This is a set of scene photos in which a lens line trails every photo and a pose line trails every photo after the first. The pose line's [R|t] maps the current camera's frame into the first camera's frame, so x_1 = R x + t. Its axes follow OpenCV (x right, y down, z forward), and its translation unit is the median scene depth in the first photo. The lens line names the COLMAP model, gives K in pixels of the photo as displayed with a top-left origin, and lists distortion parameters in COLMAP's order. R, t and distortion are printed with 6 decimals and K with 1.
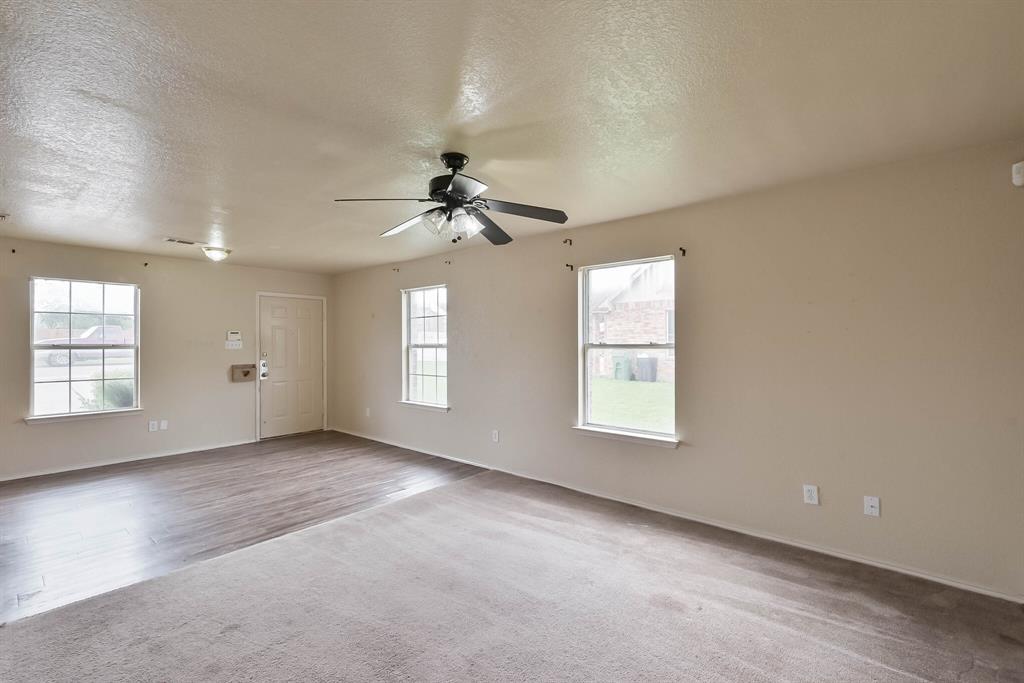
lens RADIAL K [[446.3, 0, 514.4], [0, 446.3, 341.3], [0, 0, 1]] dist [-0.000136, 0.000045]
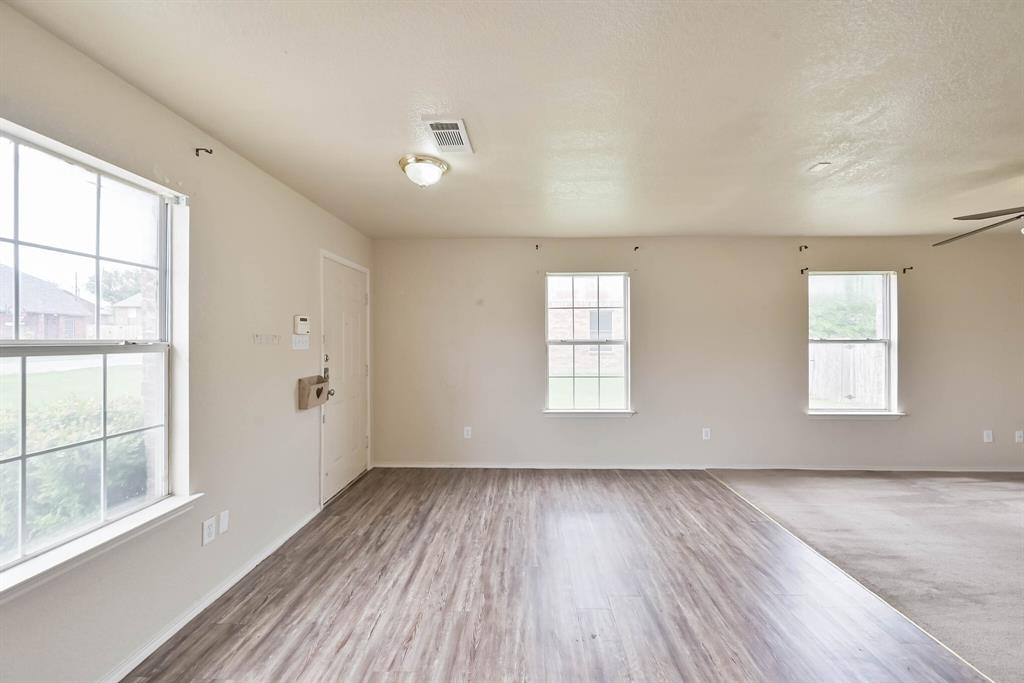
lens RADIAL K [[407.7, 0, 514.9], [0, 407.7, 338.0], [0, 0, 1]] dist [-0.001480, 0.000339]
pose [[0.778615, 0.002706, 0.627496, -0.897530], [-0.002639, 0.999996, -0.001037, 0.003822], [-0.627496, -0.000849, 0.778619, 0.551062]]
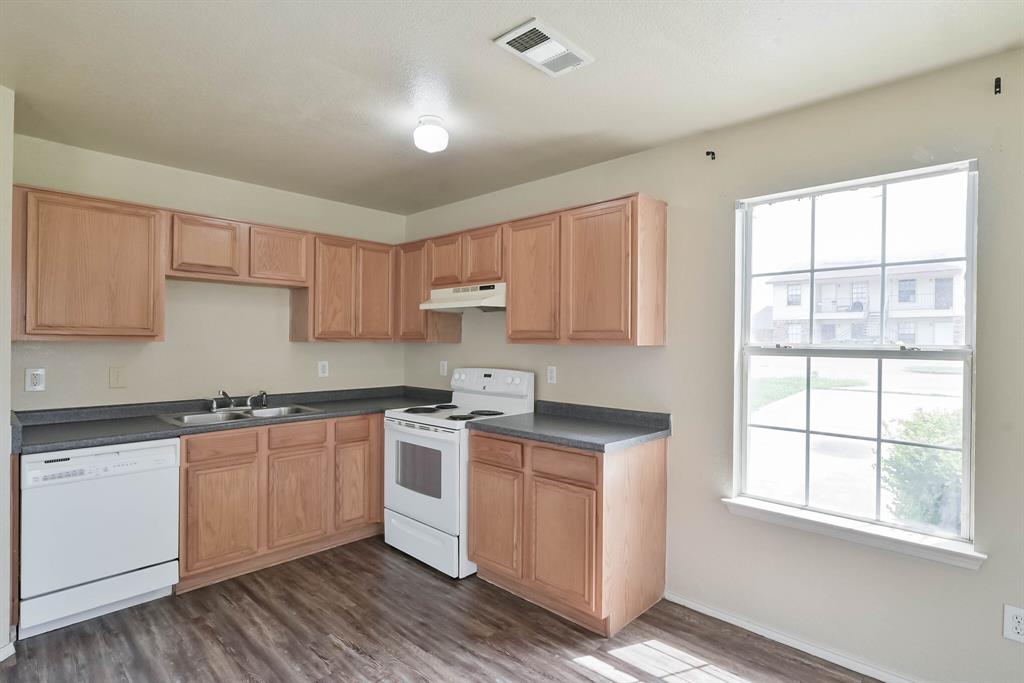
lens RADIAL K [[515.2, 0, 516.1], [0, 515.2, 342.6], [0, 0, 1]] dist [-0.003407, -0.000590]
pose [[-0.049958, 0.004635, -0.998741, -0.491934], [-0.005591, 0.999972, 0.004921, 0.003548], [0.998736, 0.005830, -0.049931, 0.740803]]
